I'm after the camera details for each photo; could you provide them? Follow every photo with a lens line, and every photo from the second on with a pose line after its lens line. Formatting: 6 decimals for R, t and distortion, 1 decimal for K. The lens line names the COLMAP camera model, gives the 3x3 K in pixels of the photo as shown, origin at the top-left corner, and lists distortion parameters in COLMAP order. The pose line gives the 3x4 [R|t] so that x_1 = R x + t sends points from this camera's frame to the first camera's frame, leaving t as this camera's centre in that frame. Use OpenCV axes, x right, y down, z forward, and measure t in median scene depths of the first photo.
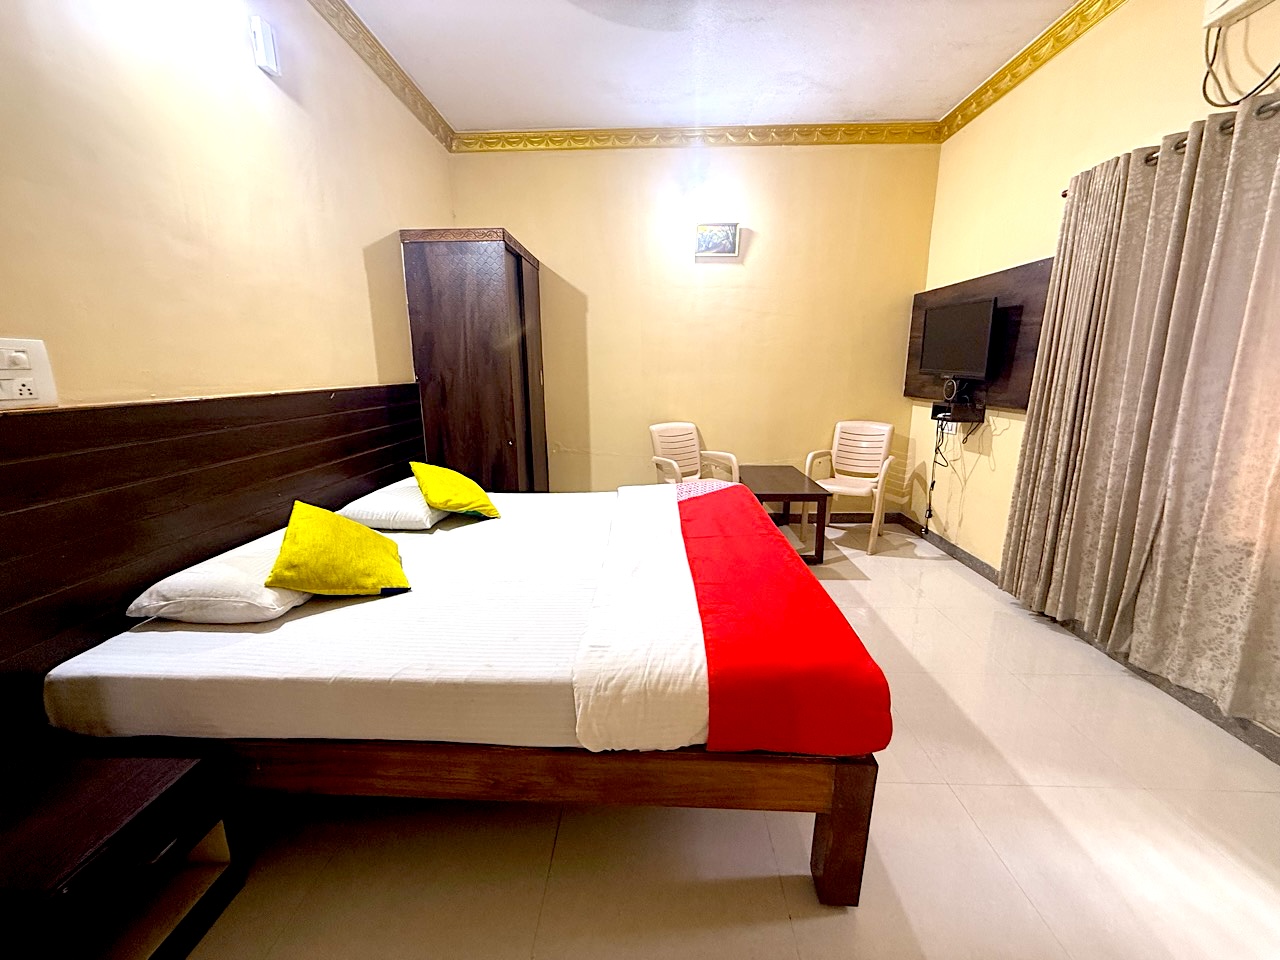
lens RADIAL K [[513.5, 0, 647.0], [0, 513.5, 484.3], [0, 0, 1]] dist [0.005817, -0.001318]
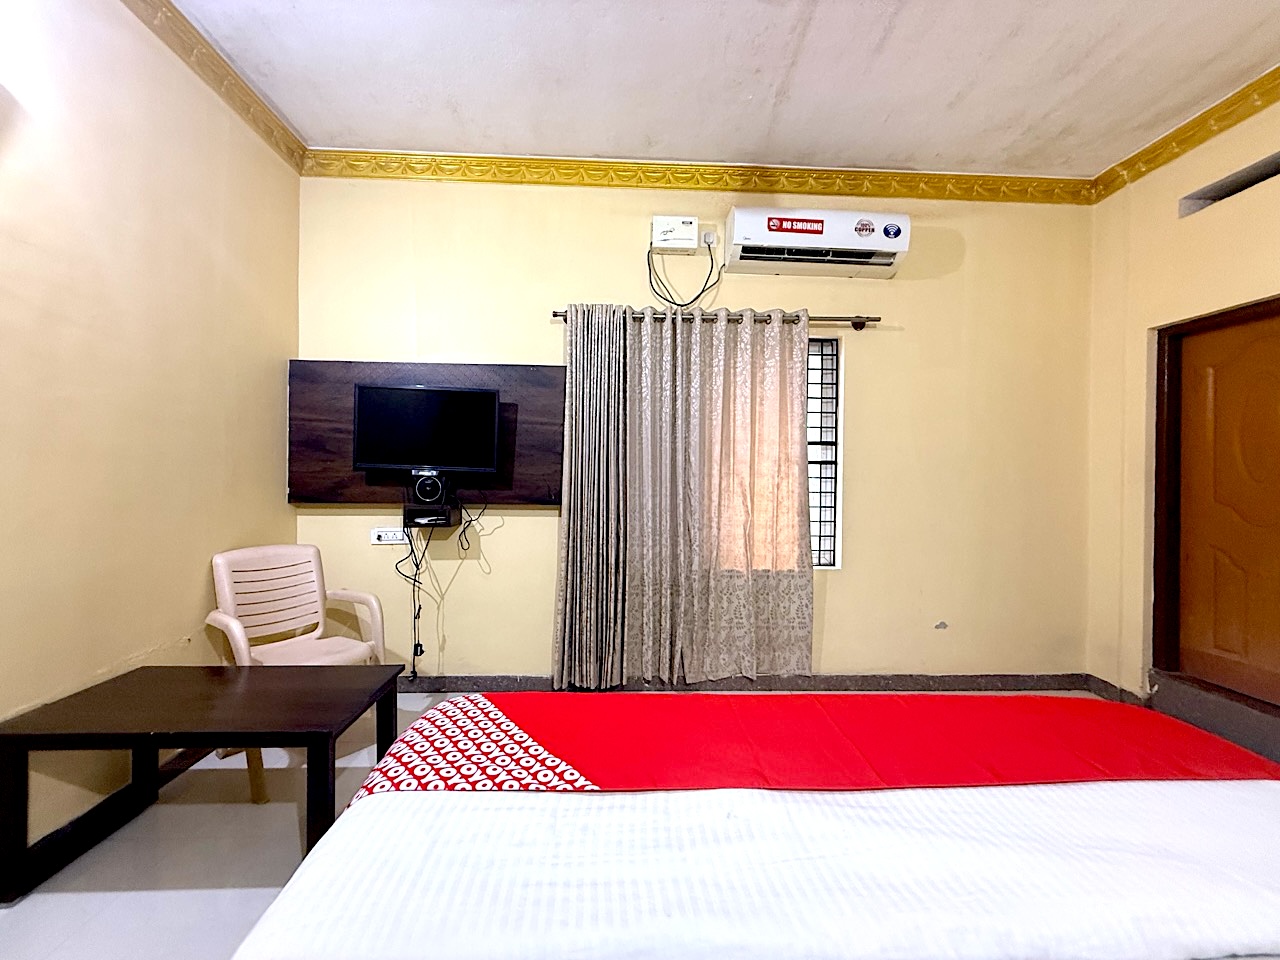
lens RADIAL K [[513.5, 0, 640.7], [0, 513.5, 480.1], [0, 0, 1]] dist [0.005817, -0.001318]
pose [[-0.067044, -0.006413, 0.997729, -0.256431], [0.208891, 0.977728, 0.020321, -0.149970], [-0.975638, 0.209780, -0.064211, 0.753525]]
